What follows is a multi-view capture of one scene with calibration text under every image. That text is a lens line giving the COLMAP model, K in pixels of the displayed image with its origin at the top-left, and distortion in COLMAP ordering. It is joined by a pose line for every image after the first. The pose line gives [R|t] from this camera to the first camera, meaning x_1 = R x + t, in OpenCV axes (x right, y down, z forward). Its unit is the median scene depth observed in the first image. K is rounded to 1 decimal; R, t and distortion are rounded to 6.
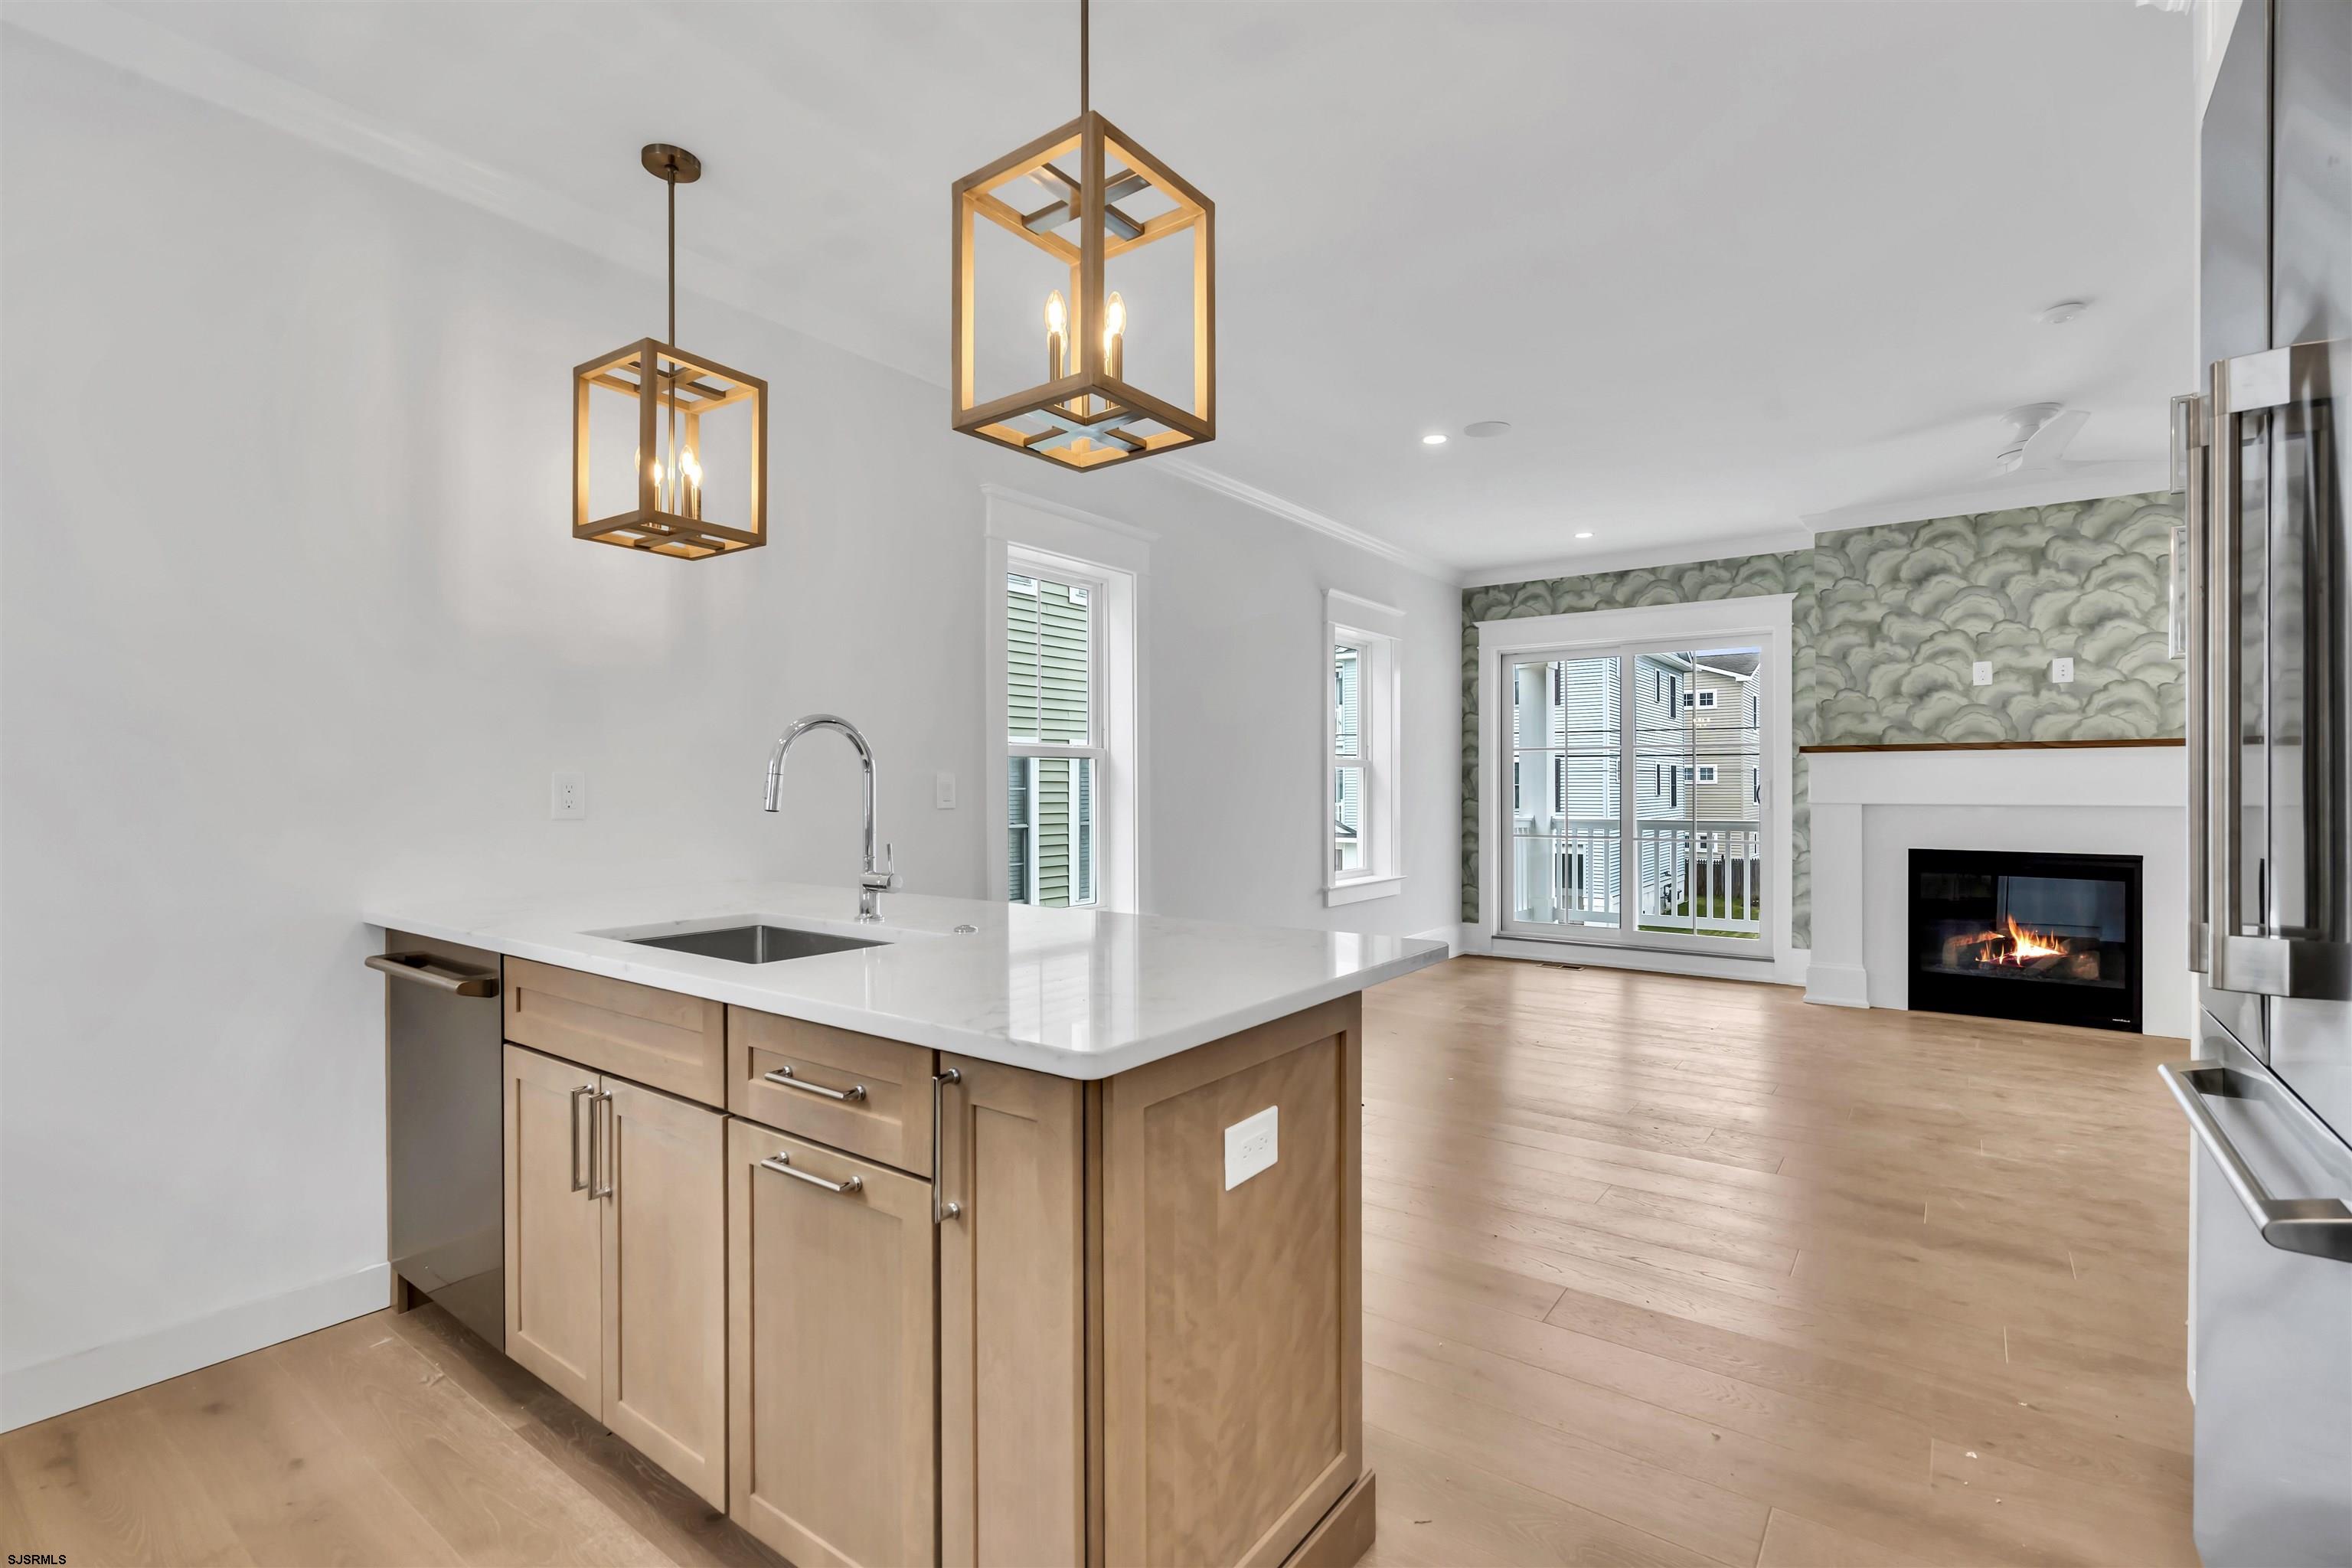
lens RADIAL K [[1068.4, 0, 1172.7], [0, 1068.4, 784.5], [0, 0, 1]] dist [-0.012082, 0.006077]
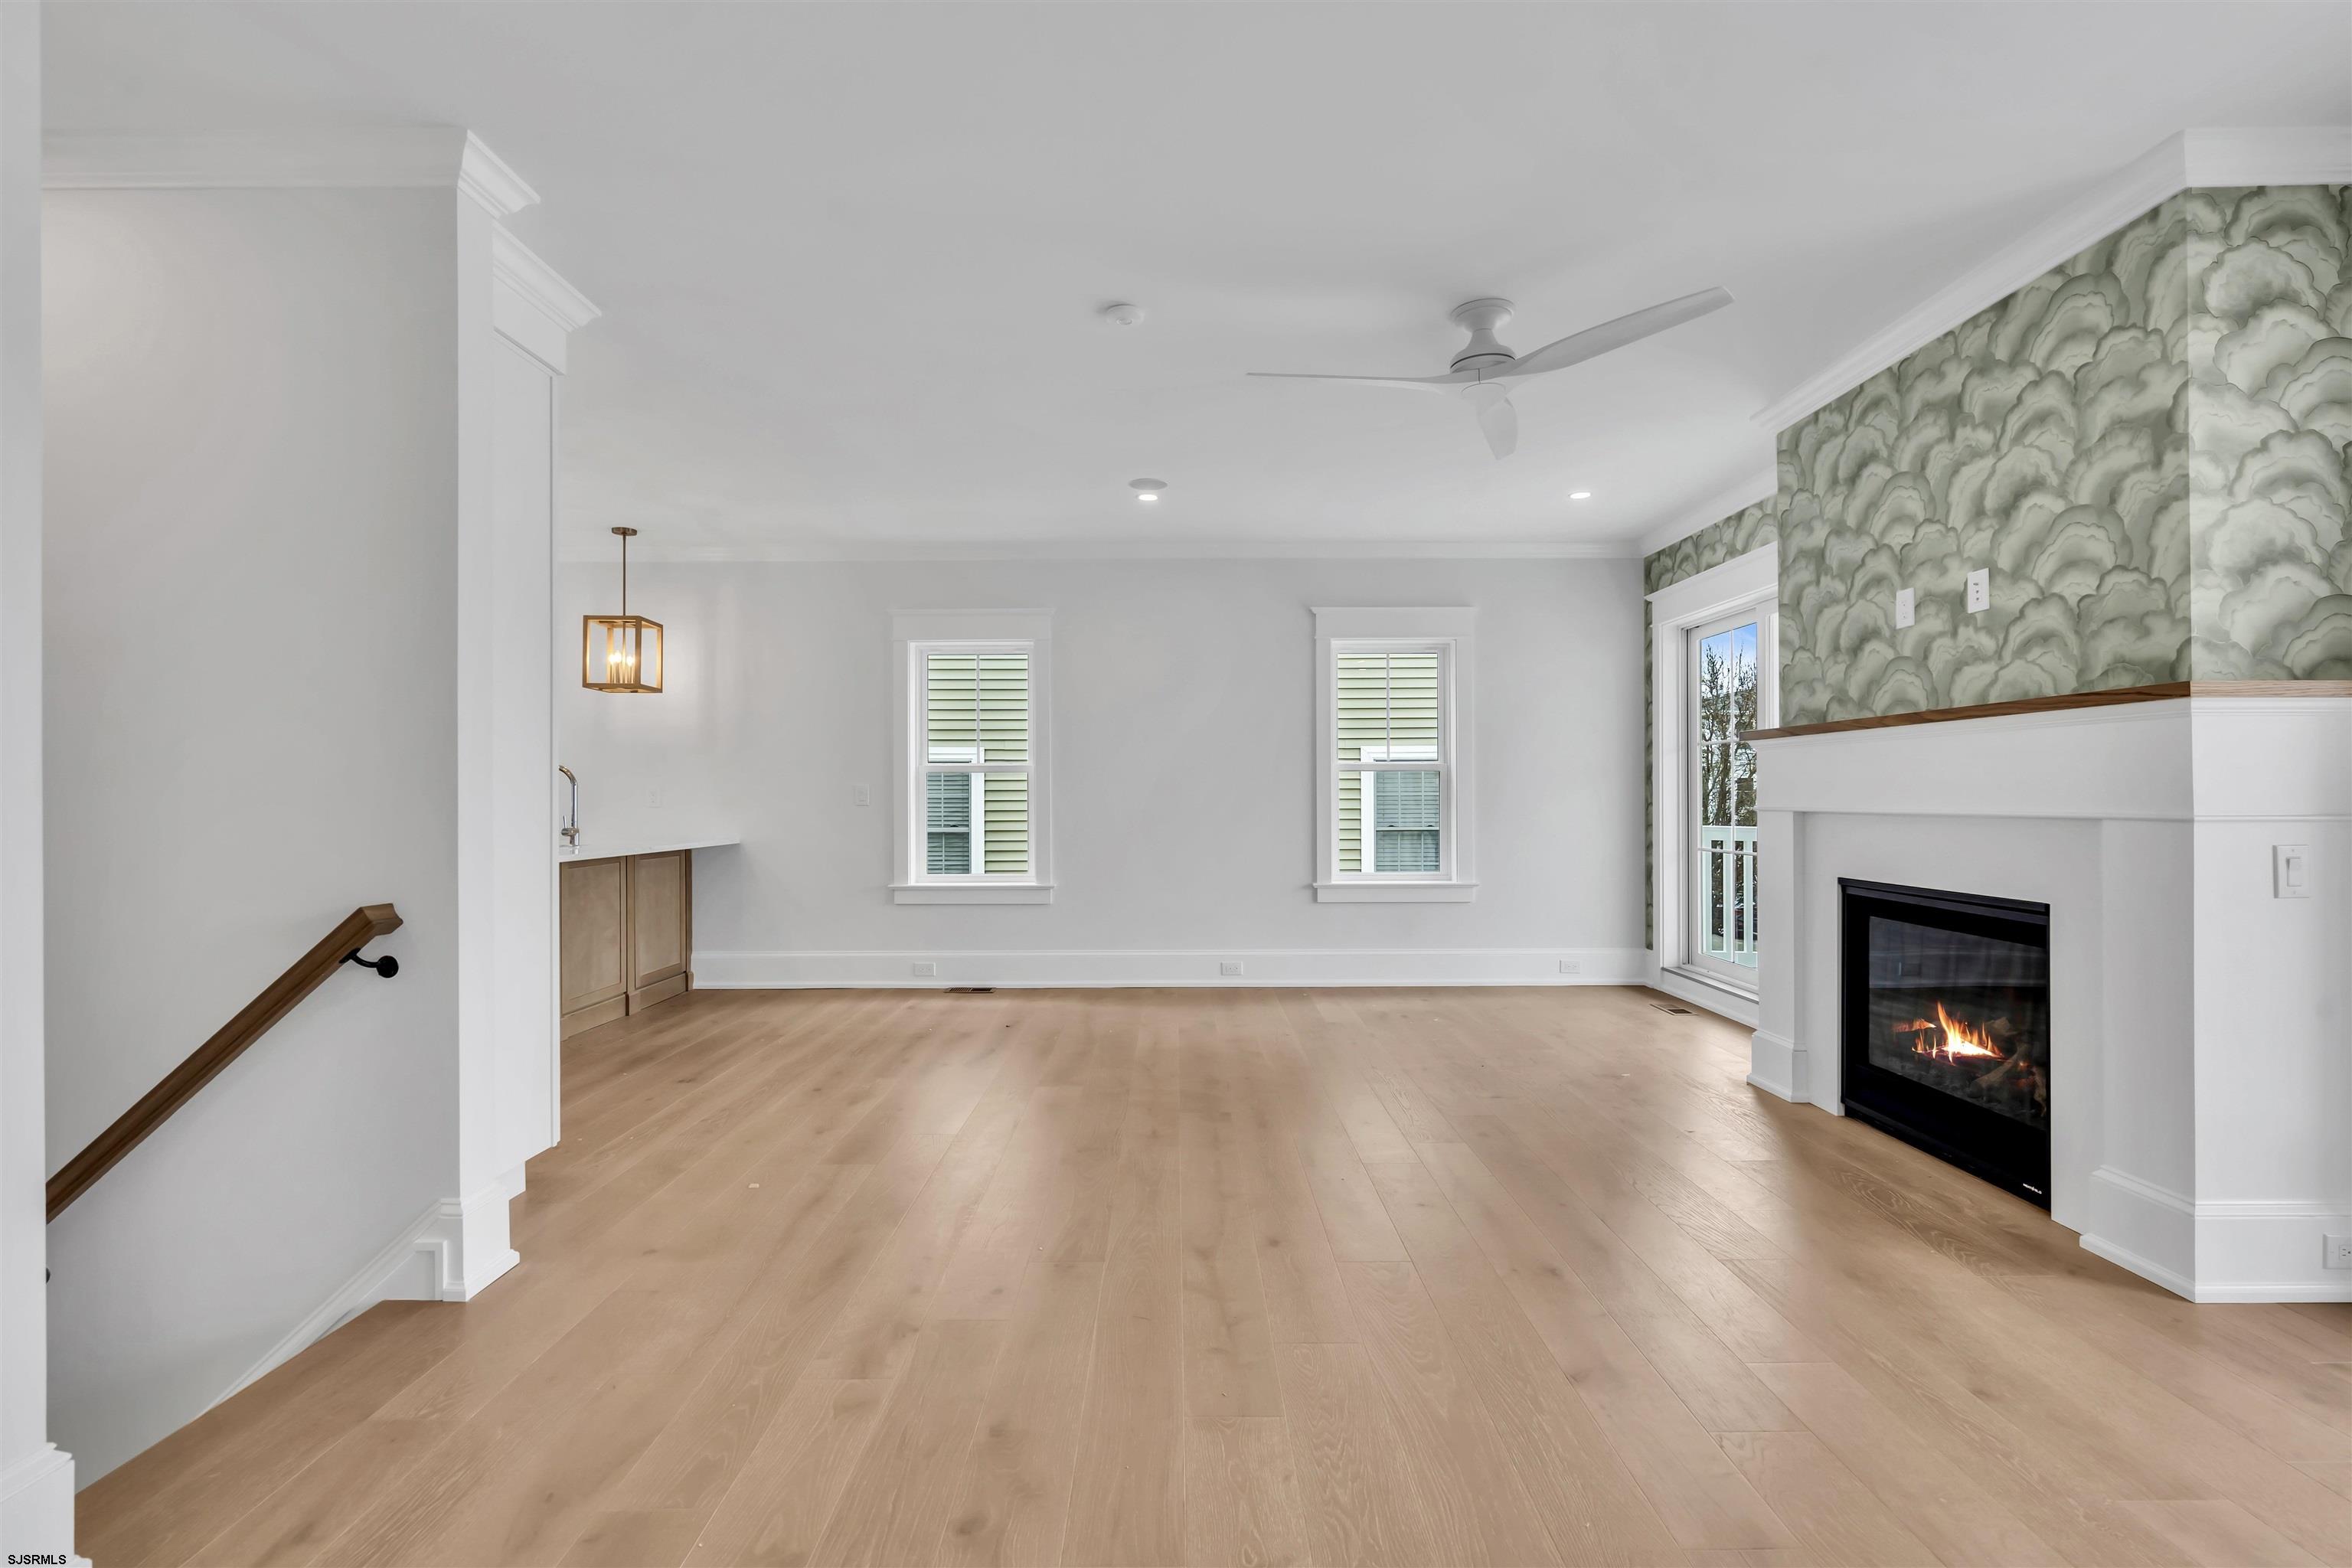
lens RADIAL K [[1068.4, 0, 1171.2], [0, 1068.4, 794.7], [0, 0, 1]] dist [-0.012082, 0.006077]
pose [[0.600215, -0.003824, -0.799830, 0.988417], [0.005344, 0.999985, -0.000770, 0.005988], [0.799821, -0.003812, 0.600226, 0.255663]]
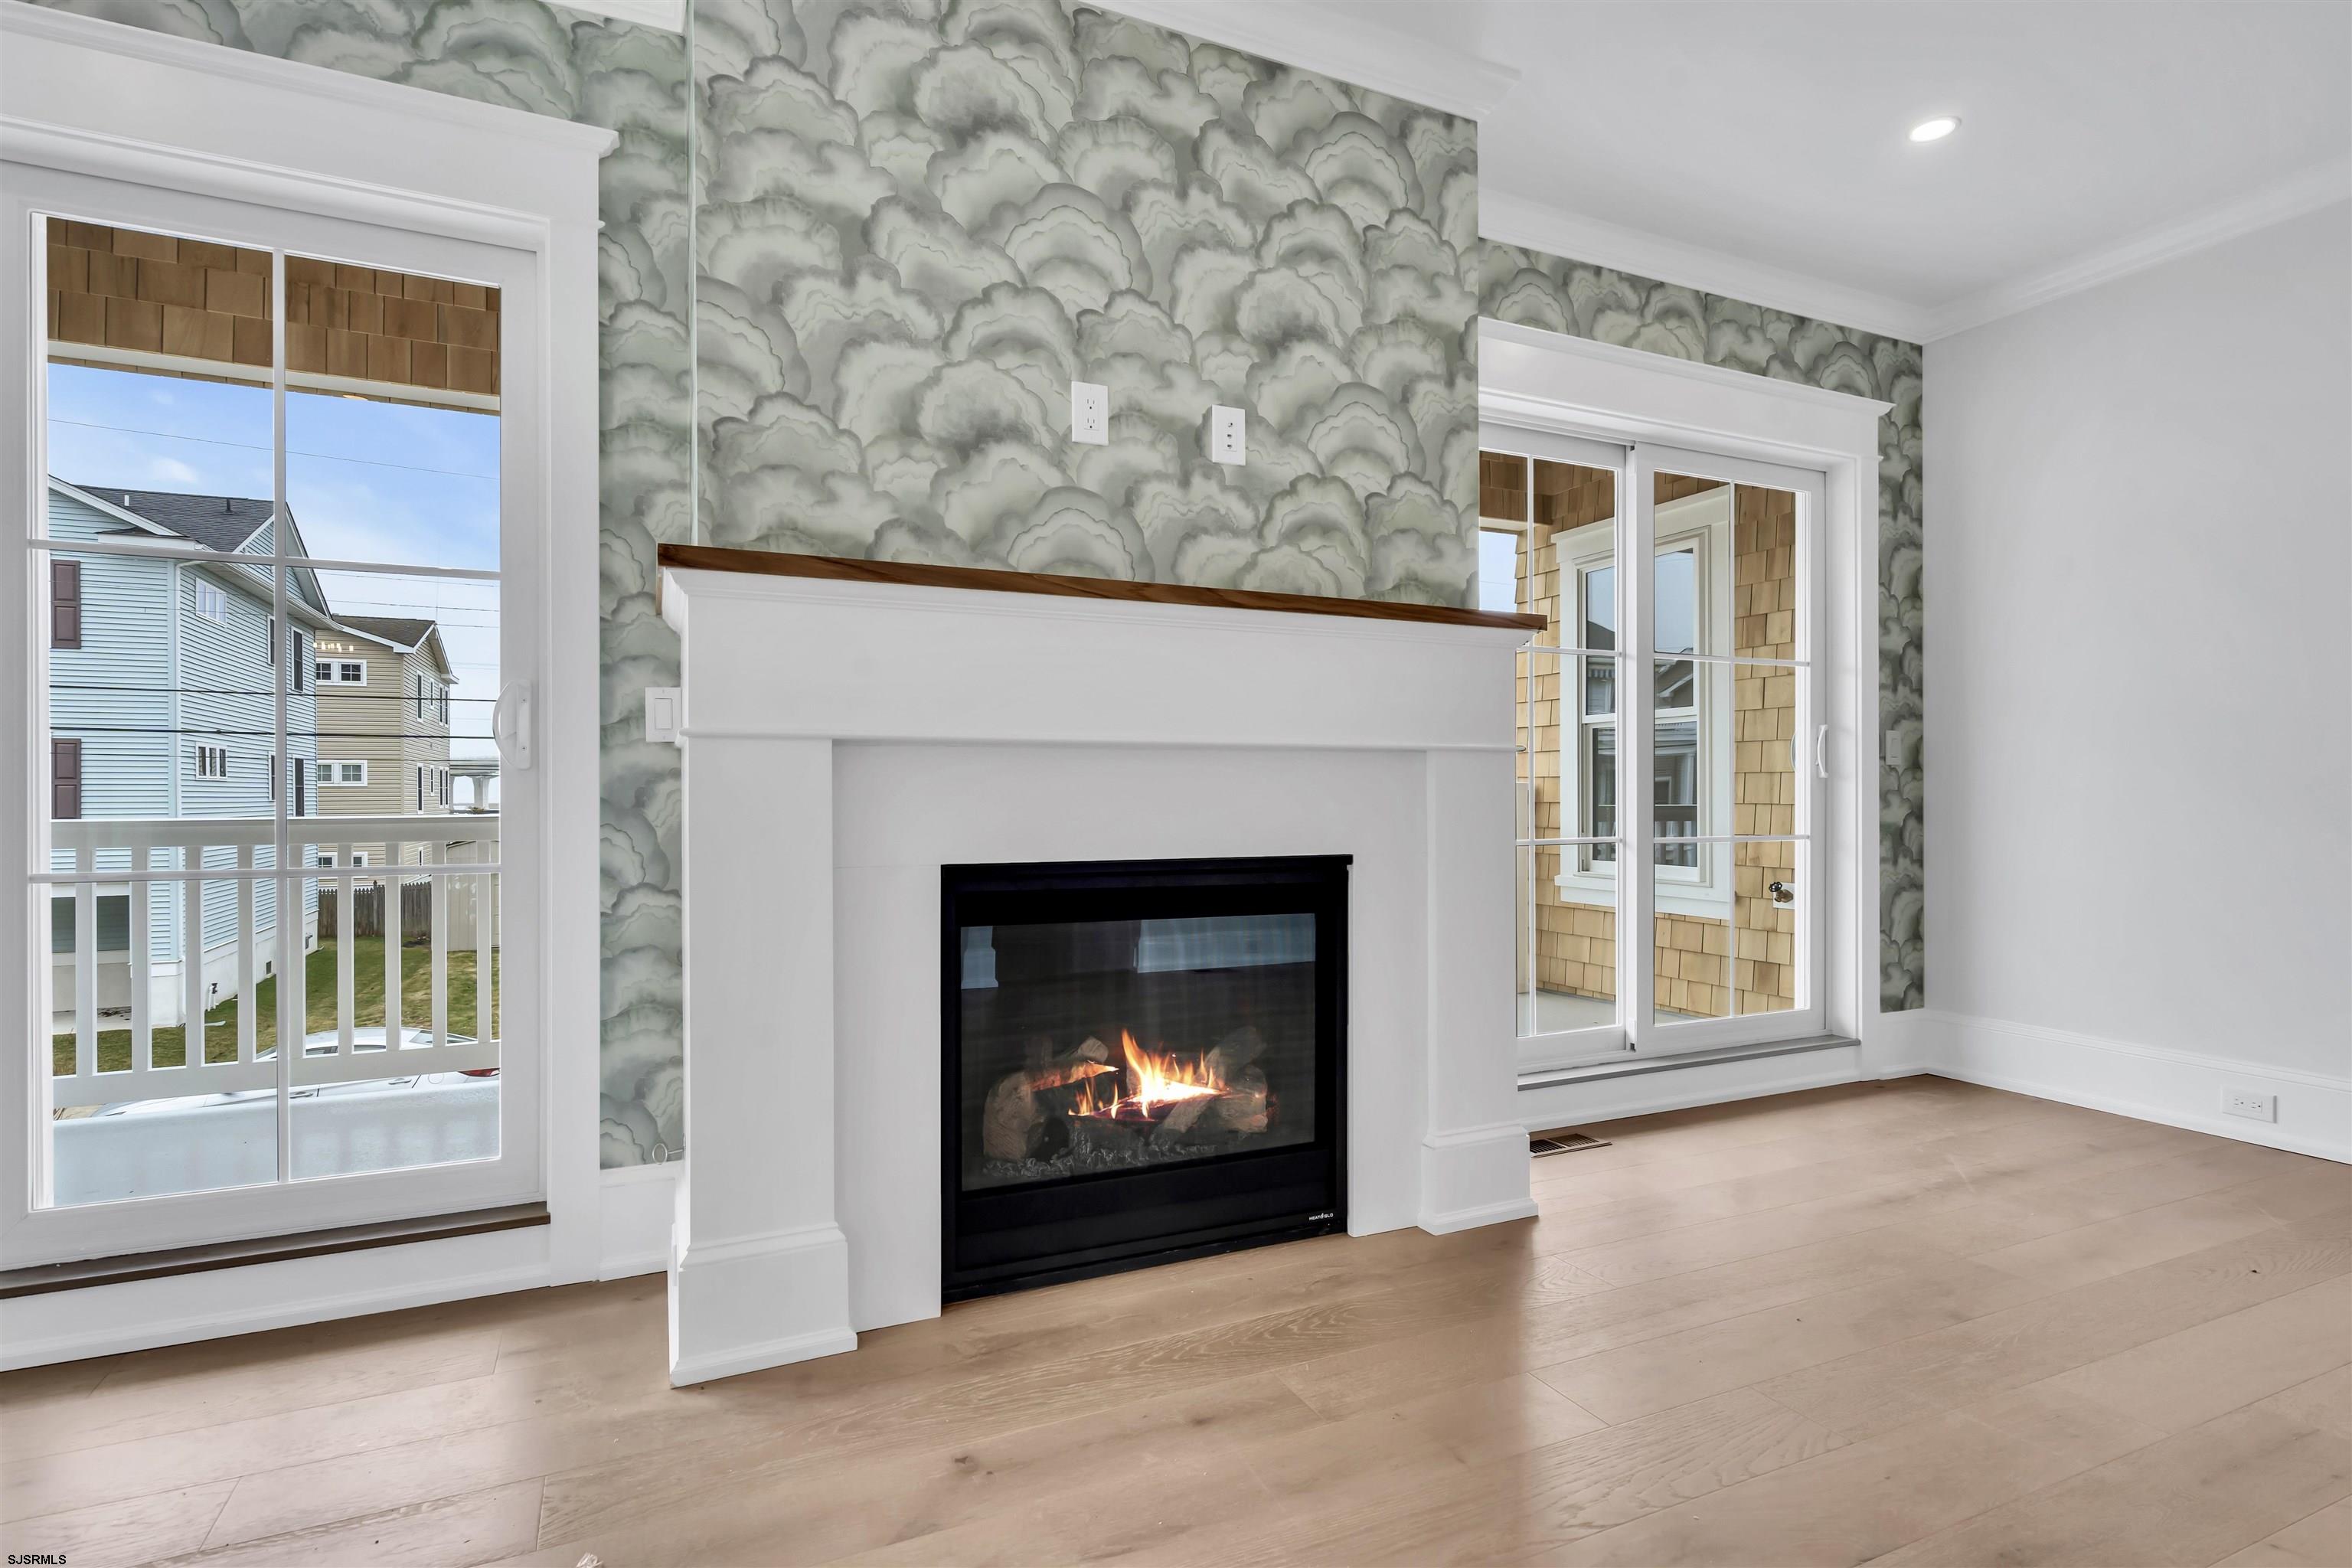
lens RADIAL K [[1164.6, 0, 1169.5], [0, 1164.6, 801.9], [0, 0, 1]] dist [-0.001491, 0.002470]
pose [[0.475192, -0.004472, 0.879871, 0.385583], [0.000430, 0.999988, 0.004850, 0.037634], [-0.879882, -0.001926, 0.475188, 0.752099]]
